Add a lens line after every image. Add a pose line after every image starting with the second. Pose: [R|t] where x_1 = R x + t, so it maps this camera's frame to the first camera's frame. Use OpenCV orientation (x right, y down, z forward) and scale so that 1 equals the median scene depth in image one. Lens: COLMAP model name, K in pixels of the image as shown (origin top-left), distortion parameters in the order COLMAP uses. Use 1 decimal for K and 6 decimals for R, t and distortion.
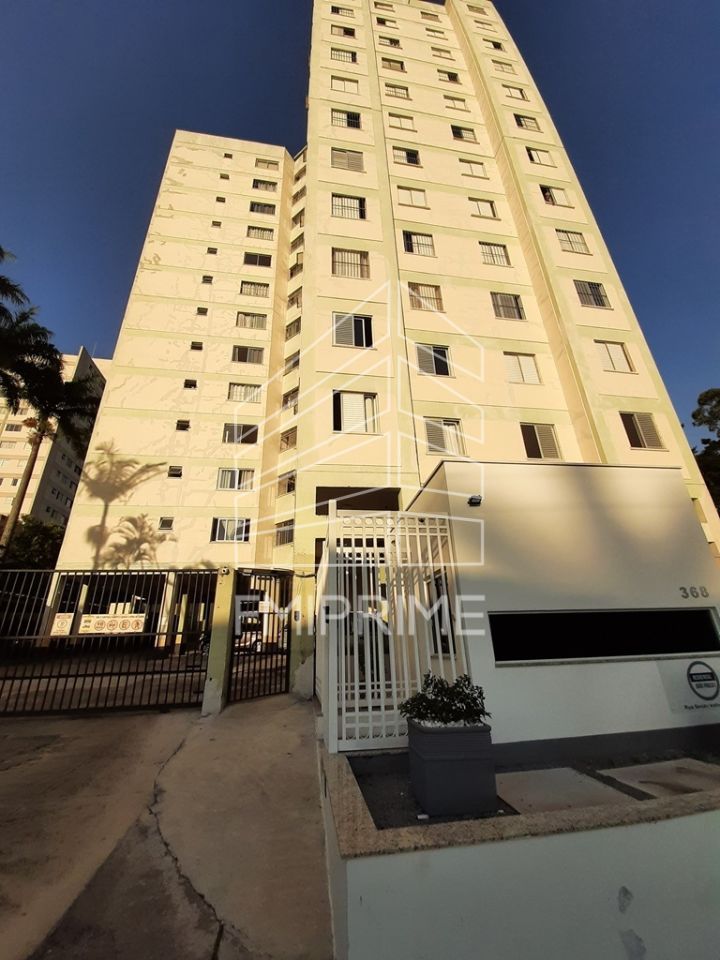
lens RADIAL K [[371.3, 0, 363.3], [0, 371.3, 497.9], [0, 0, 1]] dist [0.014476, -0.014054]
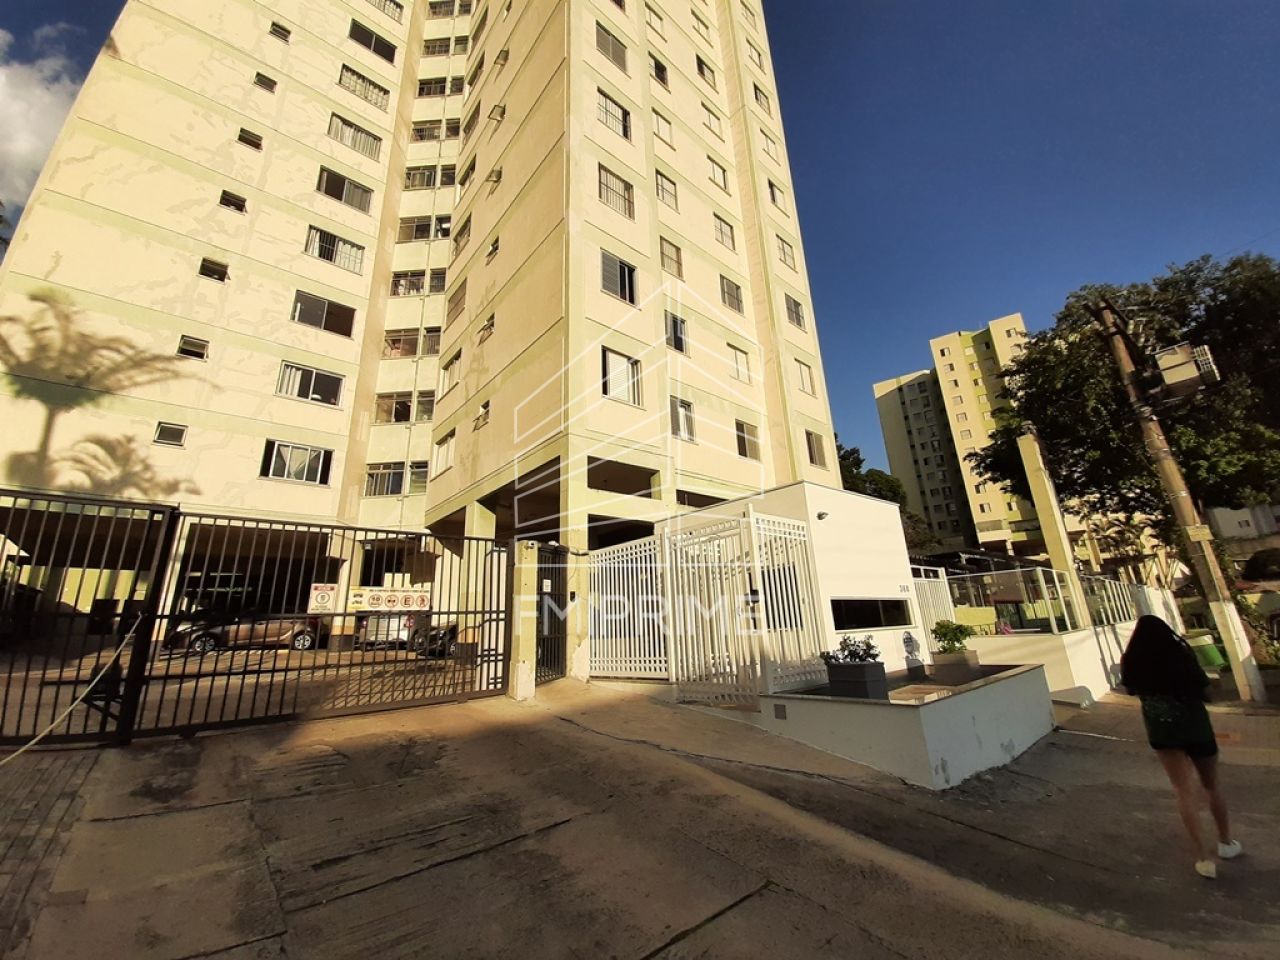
lens RADIAL K [[499.8, 0, 658.7], [0, 499.8, 475.8], [0, 0, 1]] dist [0.012380, -0.013365]
pose [[0.837747, 0.155353, 0.523494, -0.388066], [-0.182453, 0.983215, 0.000200, -0.008615], [-0.514676, -0.095680, 0.852029, -0.074645]]
